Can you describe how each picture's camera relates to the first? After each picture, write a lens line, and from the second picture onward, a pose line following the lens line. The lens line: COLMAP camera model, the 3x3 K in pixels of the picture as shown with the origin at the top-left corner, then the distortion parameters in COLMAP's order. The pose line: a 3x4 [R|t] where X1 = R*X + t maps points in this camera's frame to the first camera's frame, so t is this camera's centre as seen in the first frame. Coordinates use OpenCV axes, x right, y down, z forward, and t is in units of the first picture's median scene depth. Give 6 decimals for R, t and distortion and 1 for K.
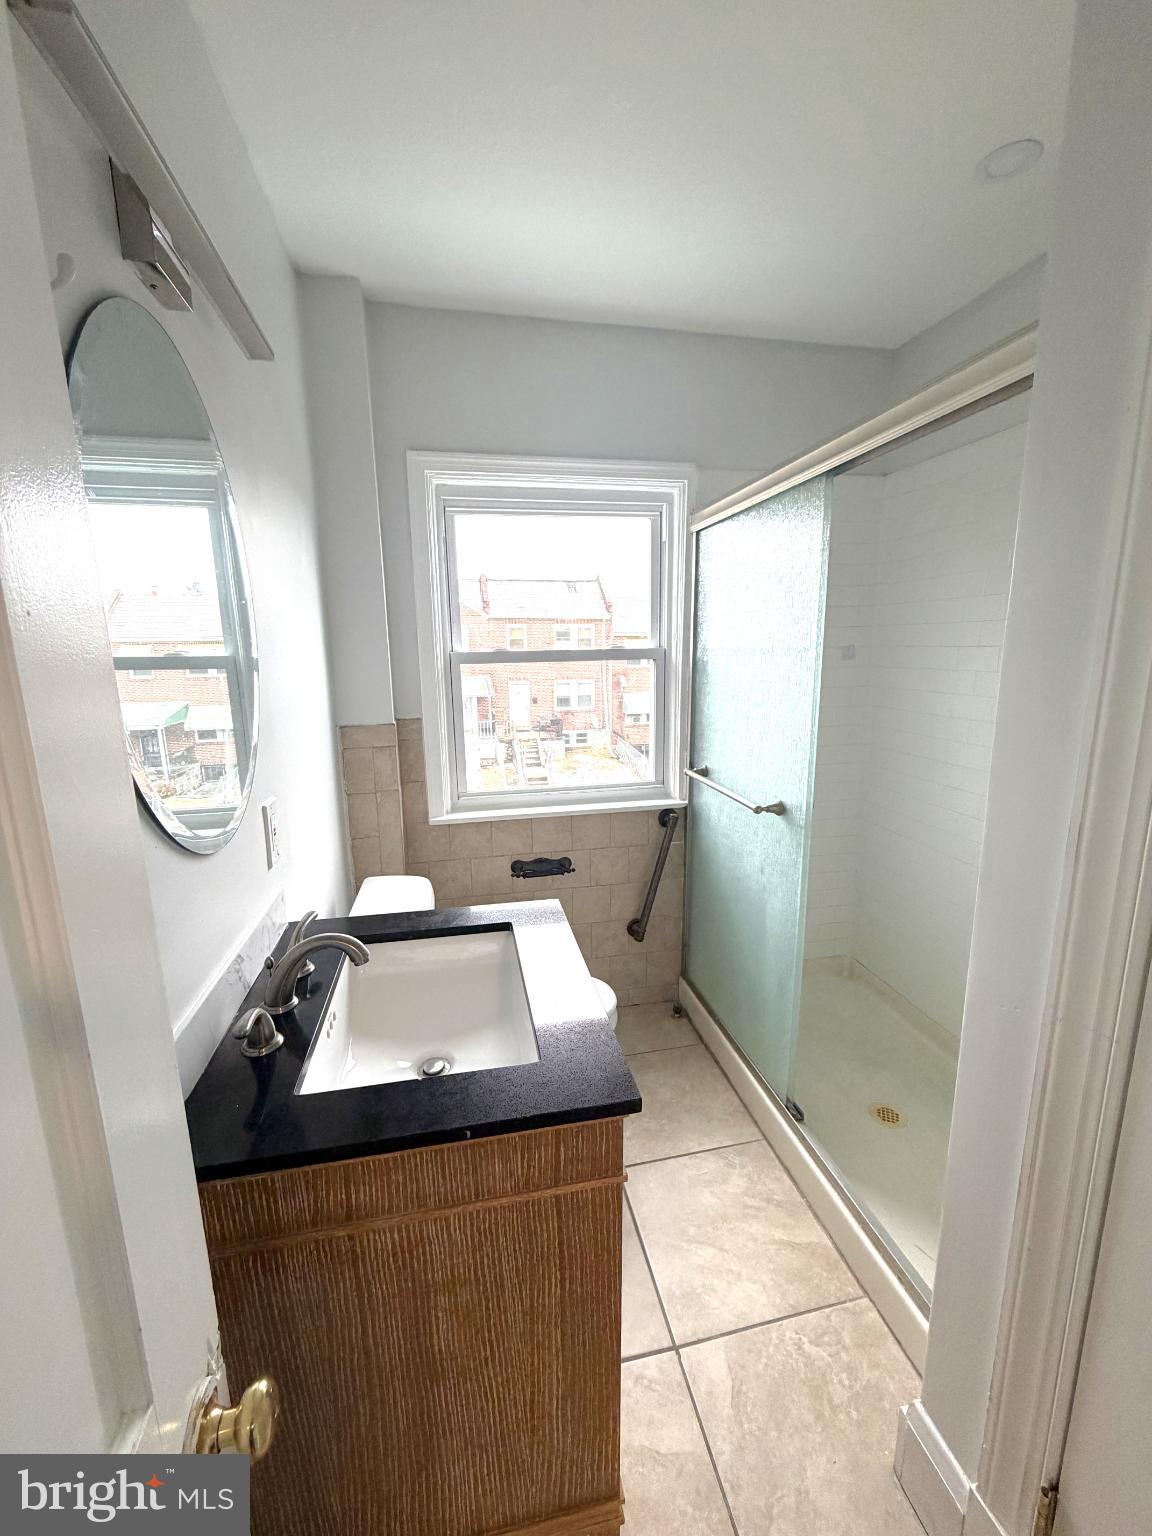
lens RADIAL K [[613.0, 0, 579.0], [0, 613.0, 763.0], [0, 0, 1]] dist [0.000727, -0.000142]
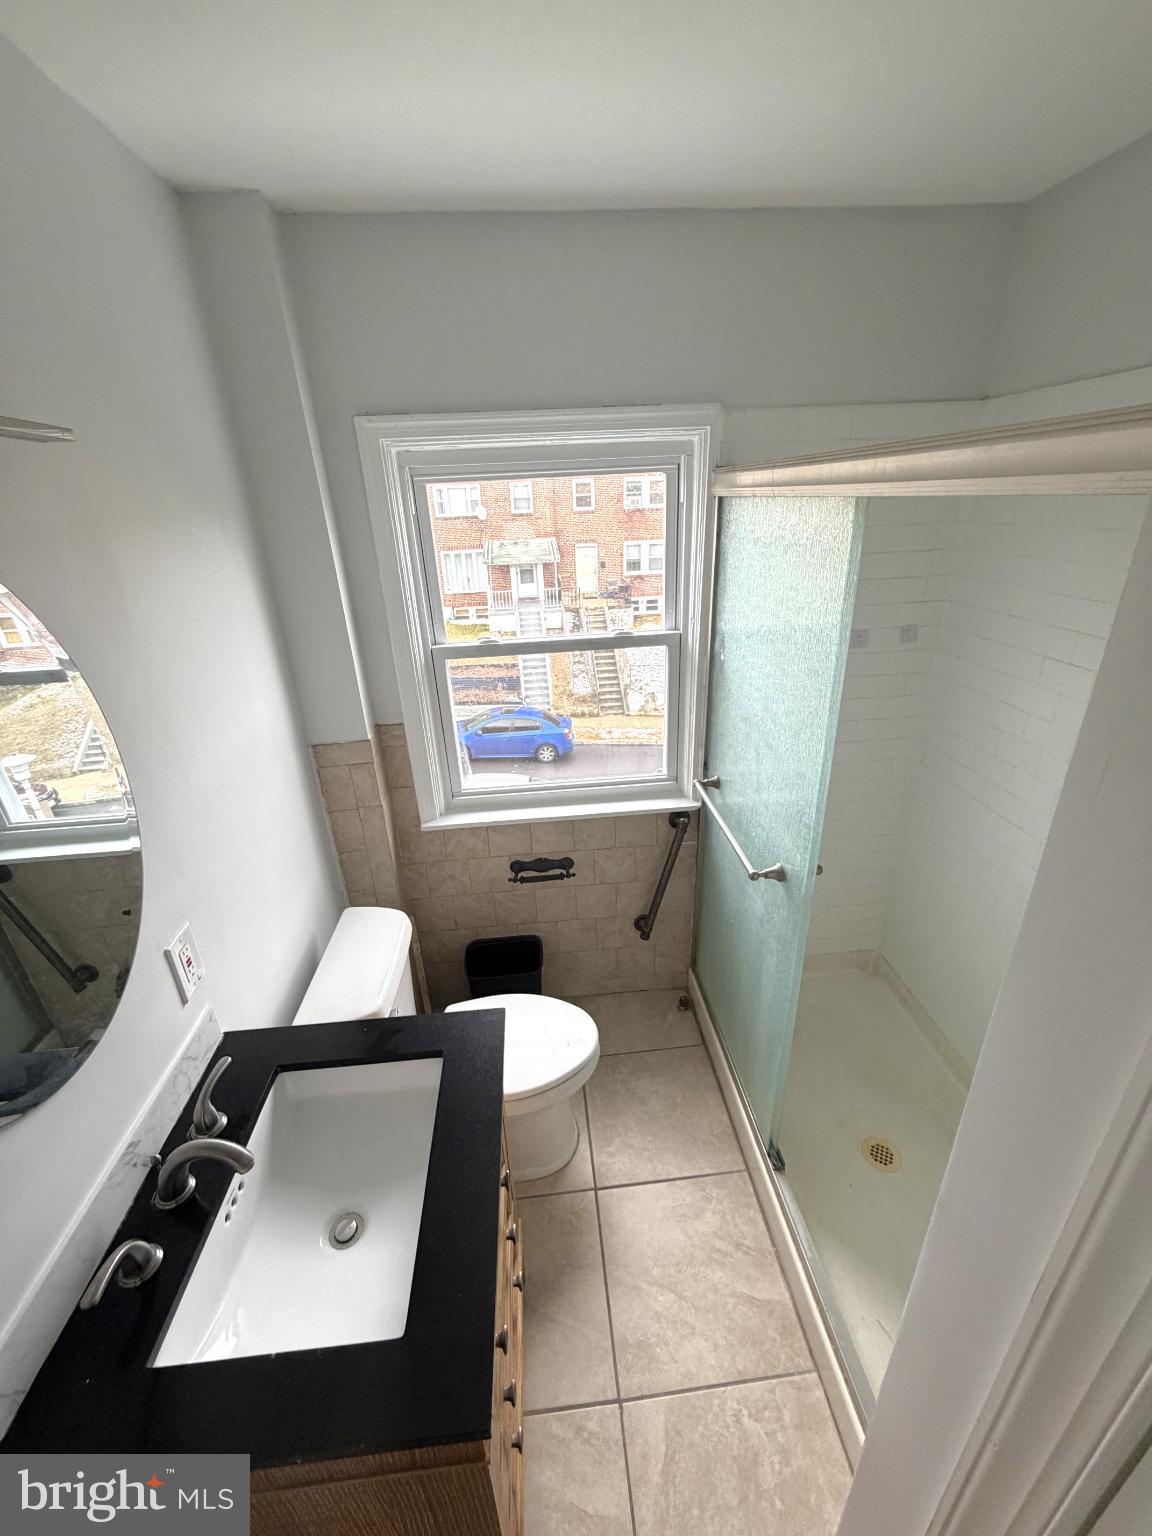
lens RADIAL K [[613.0, 0, 579.0], [0, 613.0, 763.0], [0, 0, 1]] dist [0.000727, -0.000142]
pose [[0.993015, 0.023266, -0.115668, 0.118612], [0.003334, 0.974441, 0.224621, -0.233981], [0.117938, -0.223438, 0.967557, 0.134489]]
